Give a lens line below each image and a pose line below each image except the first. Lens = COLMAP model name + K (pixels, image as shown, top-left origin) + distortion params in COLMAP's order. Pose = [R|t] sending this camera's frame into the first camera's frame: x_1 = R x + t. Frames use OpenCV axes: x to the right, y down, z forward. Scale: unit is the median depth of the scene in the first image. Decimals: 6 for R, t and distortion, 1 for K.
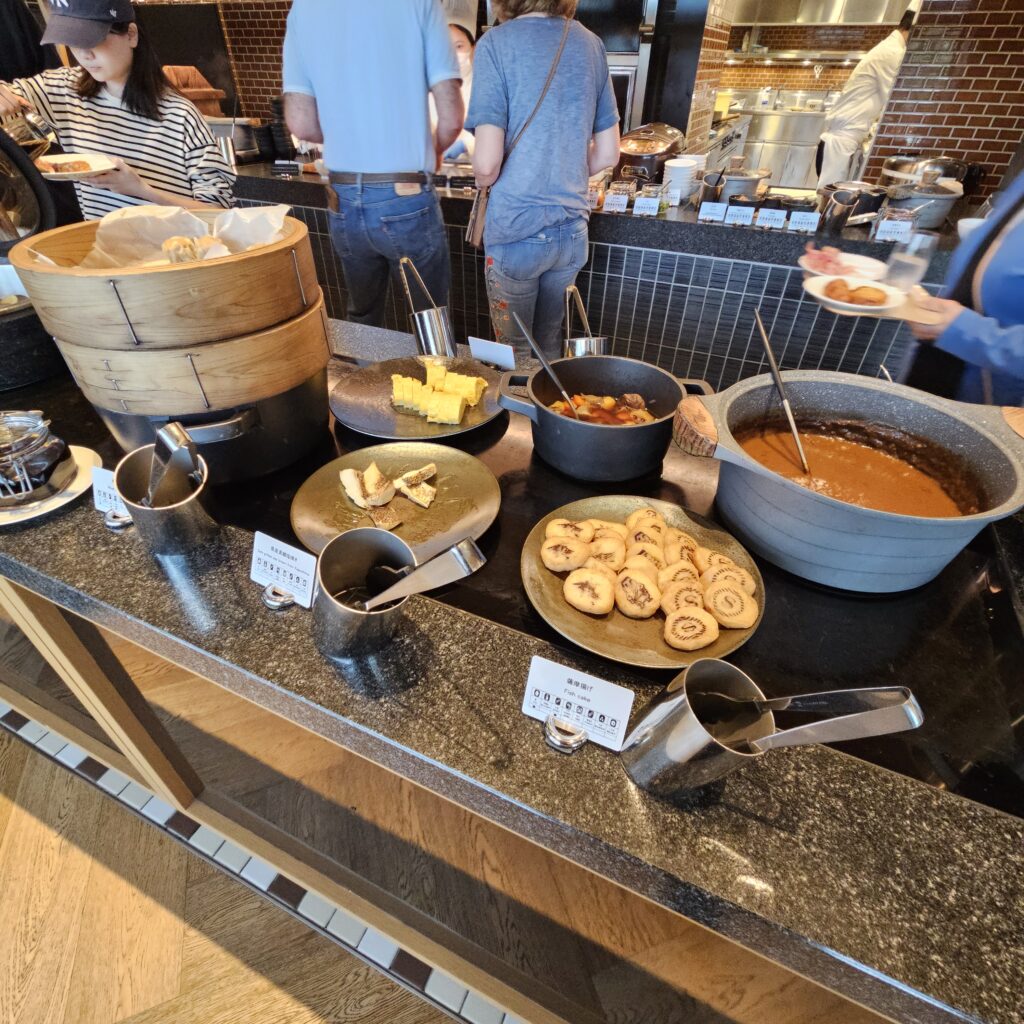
lens RADIAL K [[556.8, 0, 514.3], [0, 556.8, 512.6], [0, 0, 1]] dist [-0.003336, -0.000556]
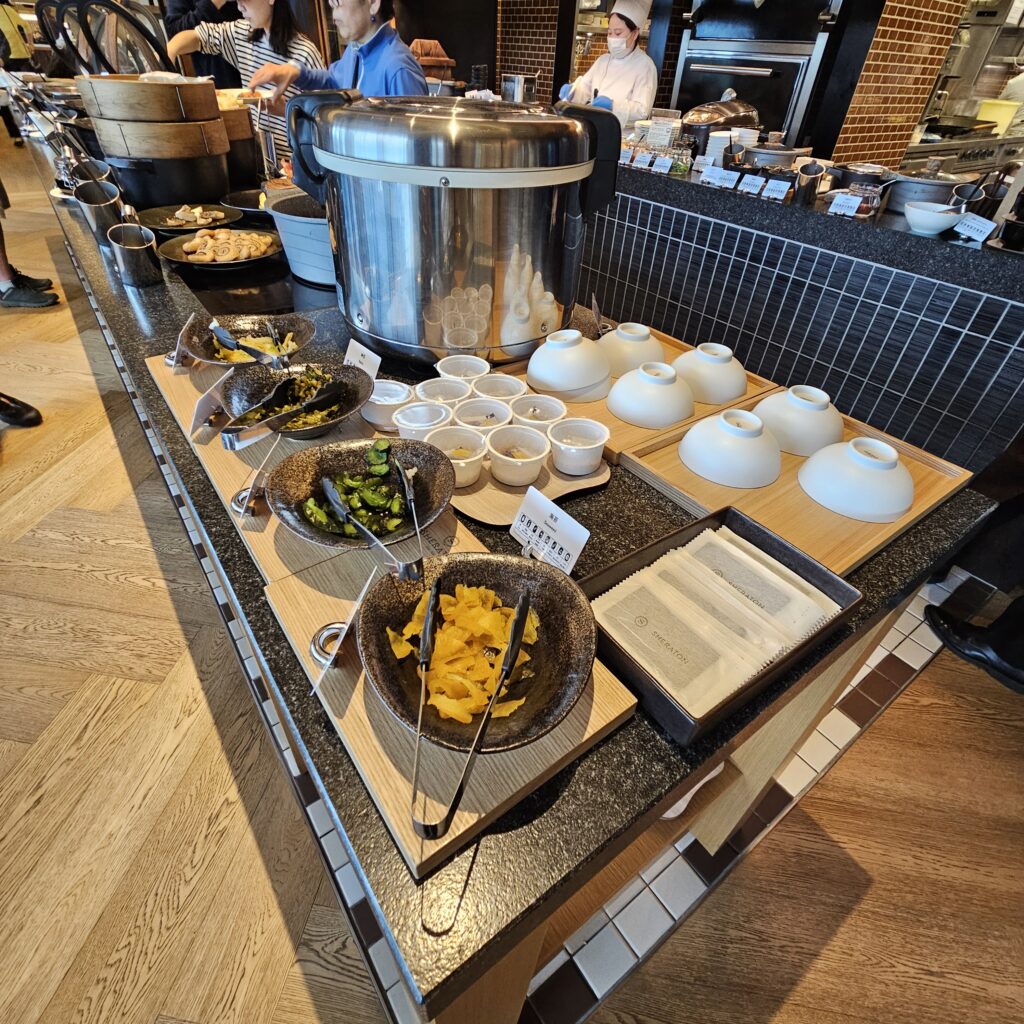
lens RADIAL K [[556.8, 0, 505.5], [0, 556.8, 508.1], [0, 0, 1]] dist [-0.003336, -0.000556]
pose [[0.862524, 0.340557, -0.374265, 0.621237], [-0.341668, 0.937523, 0.065684, 0.146054], [0.373251, 0.071220, 0.924993, -0.130021]]
